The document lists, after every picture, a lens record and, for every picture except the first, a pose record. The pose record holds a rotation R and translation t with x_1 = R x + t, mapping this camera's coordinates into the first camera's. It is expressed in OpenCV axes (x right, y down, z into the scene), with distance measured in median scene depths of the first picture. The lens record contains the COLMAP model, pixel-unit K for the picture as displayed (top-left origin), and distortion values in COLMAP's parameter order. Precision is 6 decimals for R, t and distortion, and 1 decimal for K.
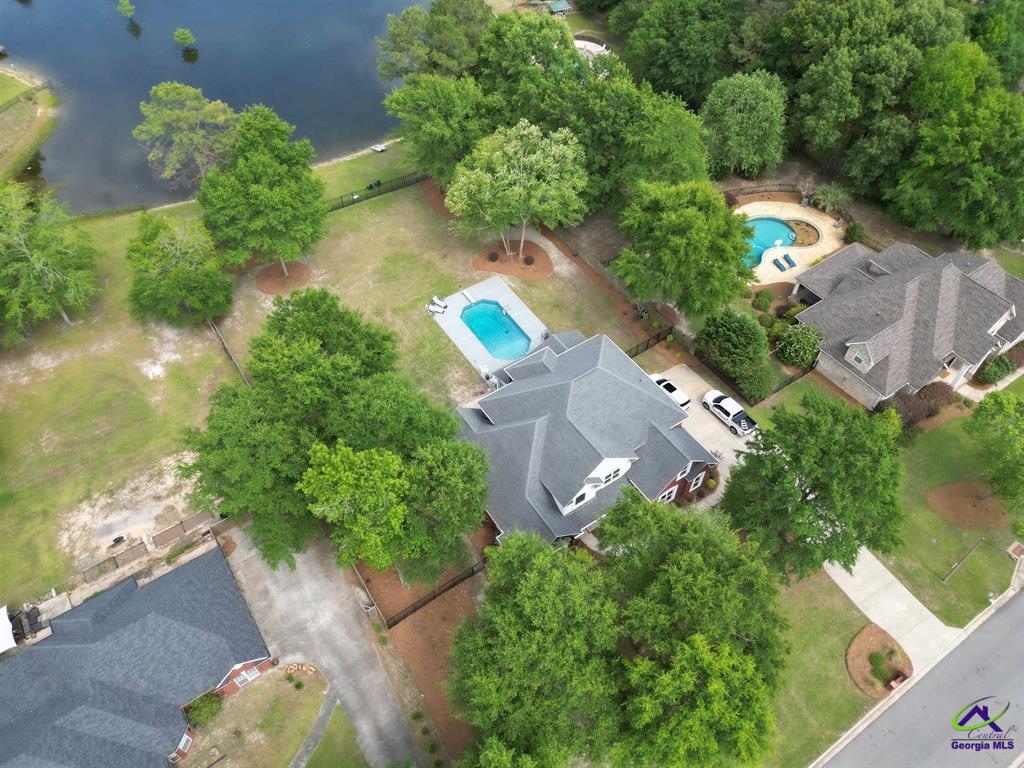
lens RADIAL K [[731.7, 0, 514.3], [0, 731.7, 386.2], [0, 0, 1]] dist [0.063944, -0.054268]
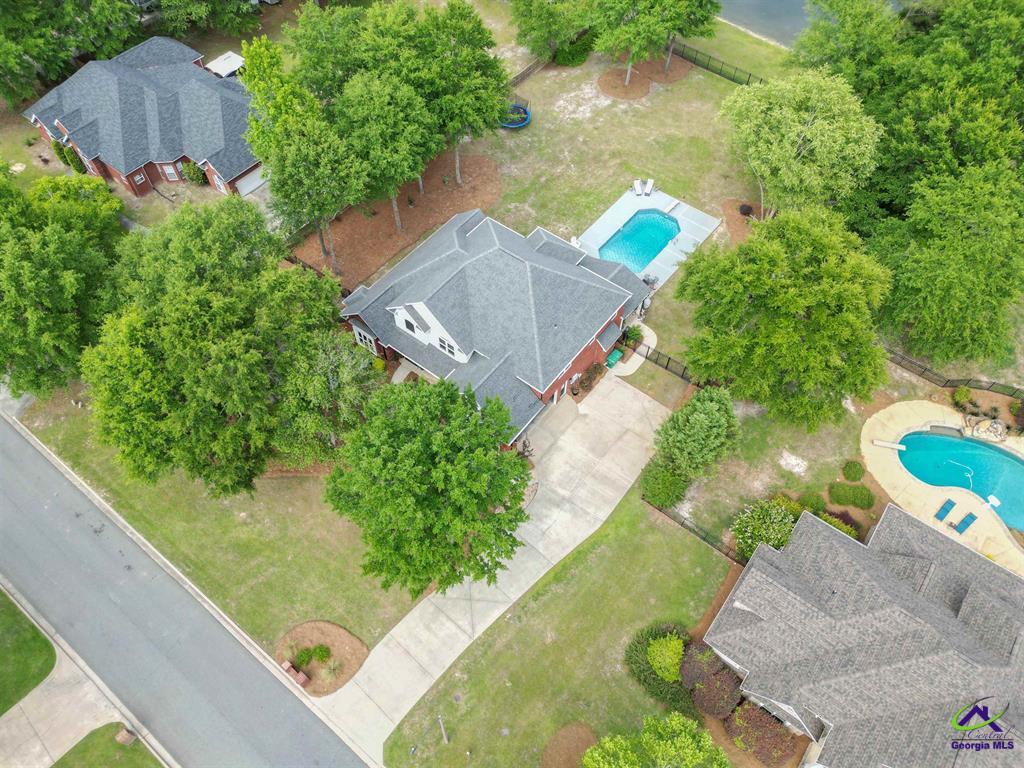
lens RADIAL K [[731.7, 0, 511.3], [0, 731.7, 382.9], [0, 0, 1]] dist [0.063944, -0.054268]
pose [[0.305987, 0.784445, -0.539460, 0.662951], [-0.732446, 0.555957, 0.392983, -0.266129], [0.608190, 0.274877, 0.744679, 0.346810]]
